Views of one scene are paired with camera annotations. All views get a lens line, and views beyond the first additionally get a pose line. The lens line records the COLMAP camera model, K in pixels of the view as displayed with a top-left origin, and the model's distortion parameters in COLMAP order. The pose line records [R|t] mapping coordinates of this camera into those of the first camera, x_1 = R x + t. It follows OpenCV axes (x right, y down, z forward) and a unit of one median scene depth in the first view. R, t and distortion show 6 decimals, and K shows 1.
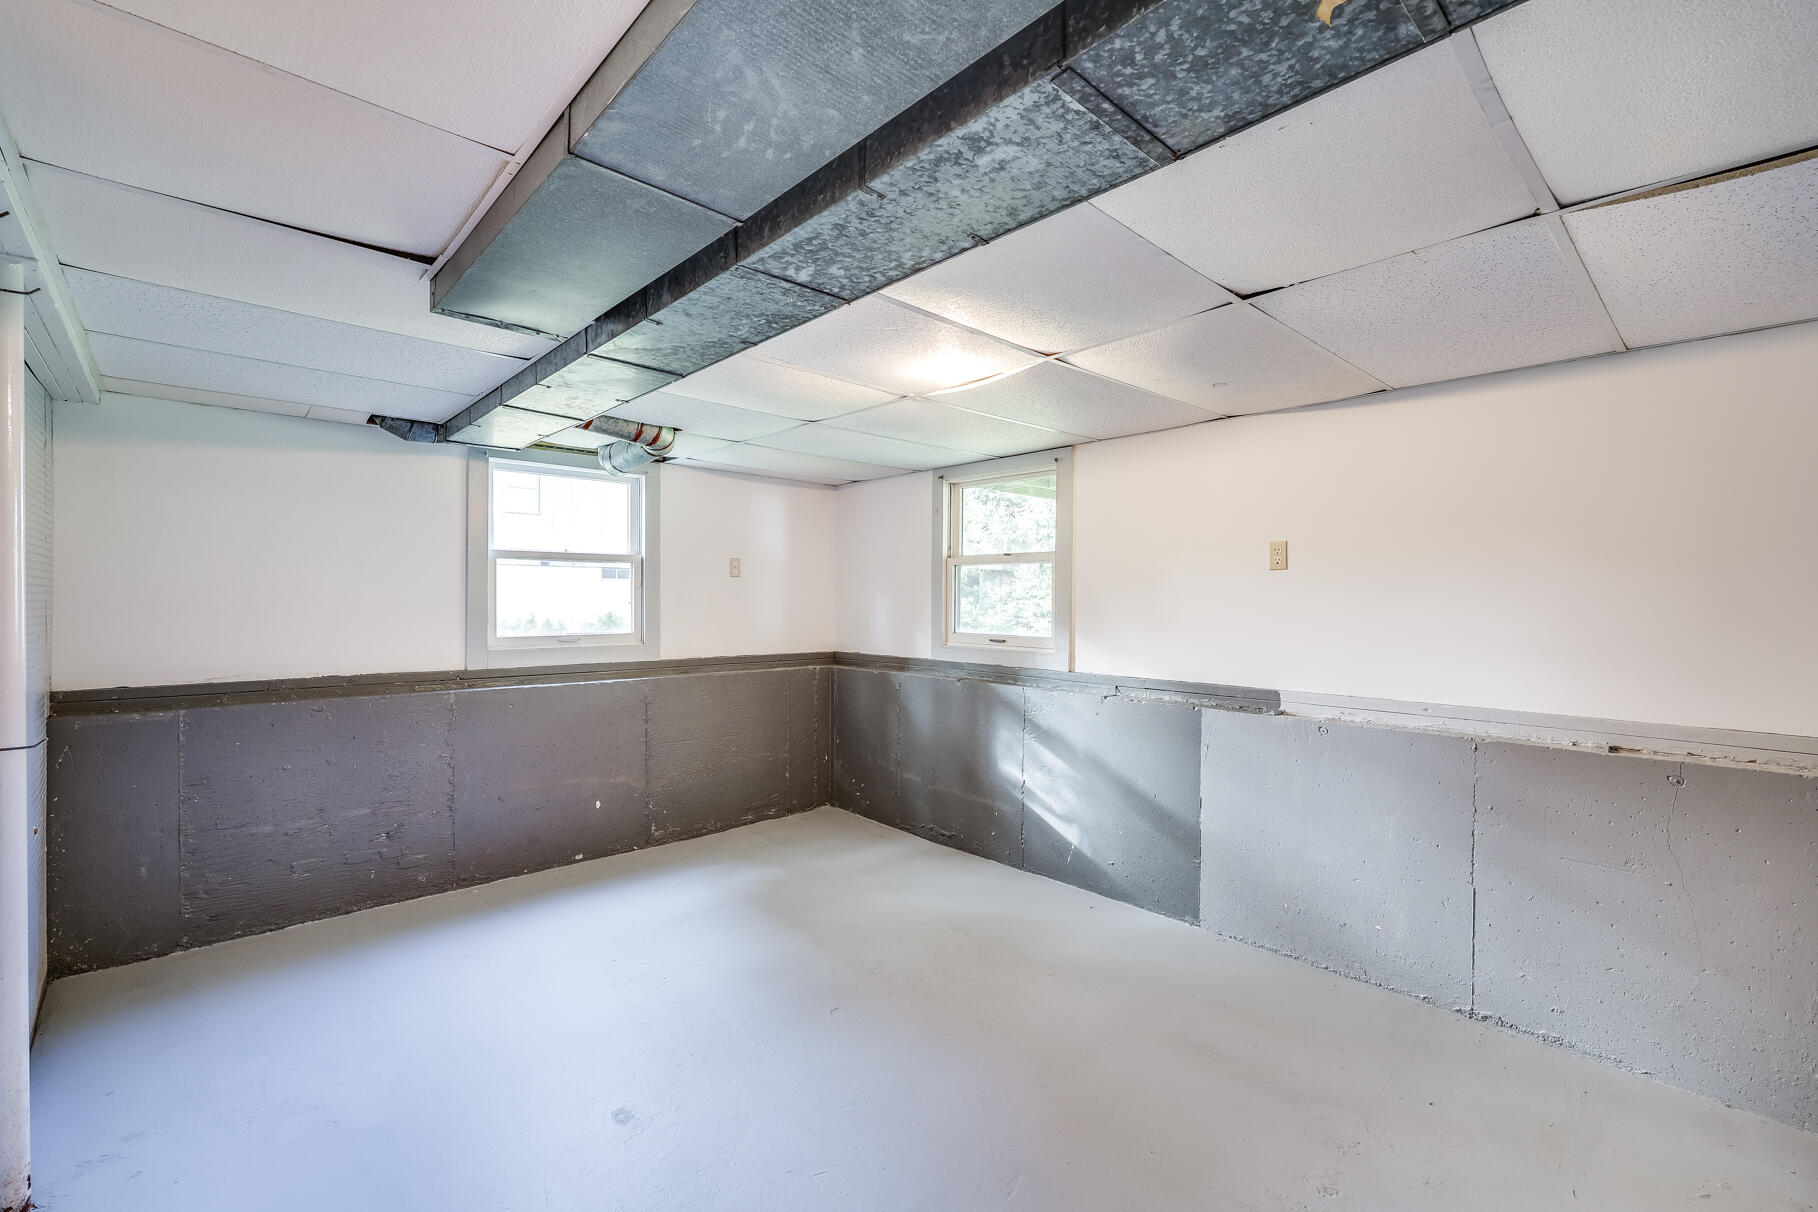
lens RADIAL K [[776.4, 0, 906.4], [0, 776.4, 609.2], [0, 0, 1]] dist [0.004398, 0.000707]
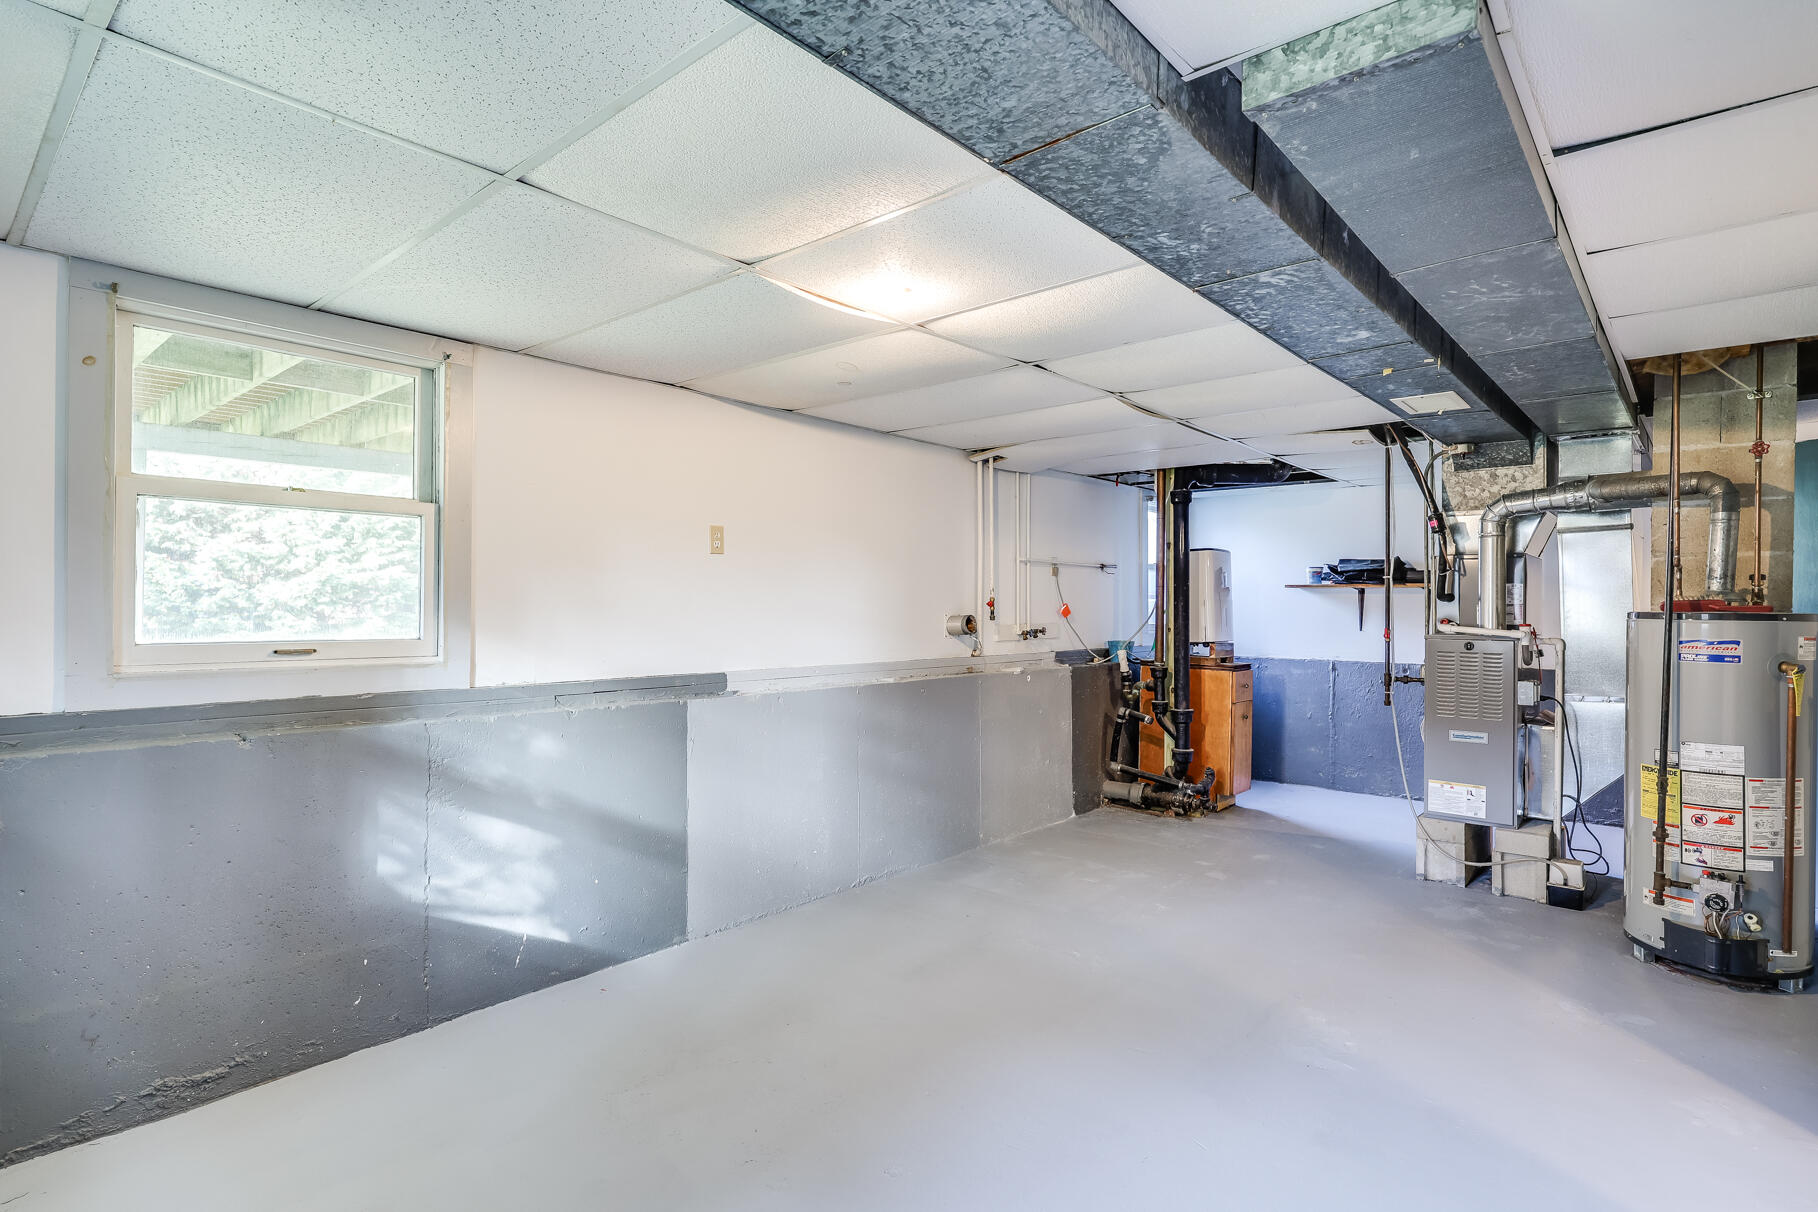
lens RADIAL K [[937.8, 0, 901.5], [0, 937.8, 612.0], [0, 0, 1]] dist [-0.000222, 0.001666]
pose [[-0.114944, -0.004912, 0.993360, -0.630851], [0.013335, 0.999890, 0.006487, 0.016923], [-0.993282, 0.013992, -0.114866, 0.745146]]
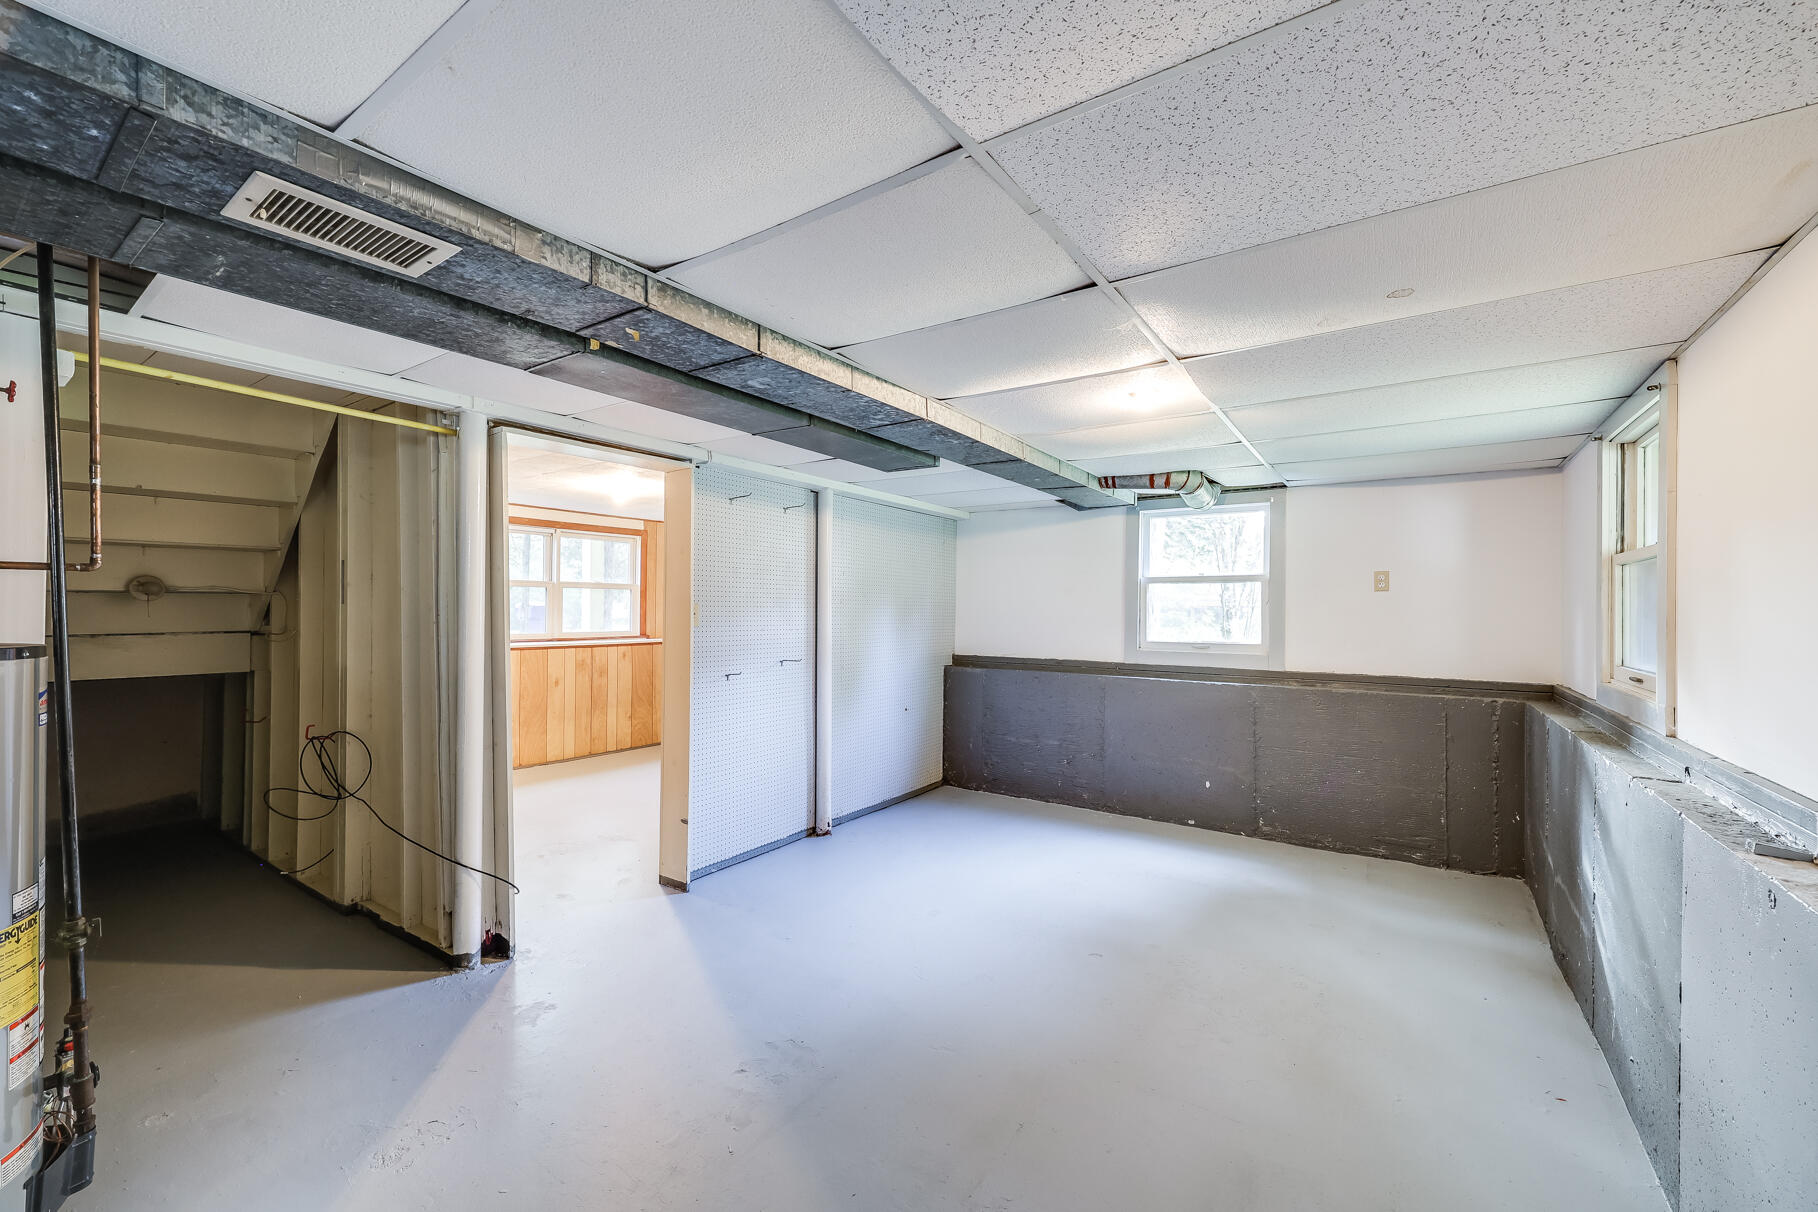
lens RADIAL K [[738.9, 0, 914.6], [0, 738.9, 607.9], [0, 0, 1]] dist [0.001309, 0.000464]
pose [[0.222665, -0.006881, -0.974871, 0.653516], [-0.020659, 0.999717, -0.011775, 0.001241], [0.974676, 0.022762, 0.222460, 0.314230]]
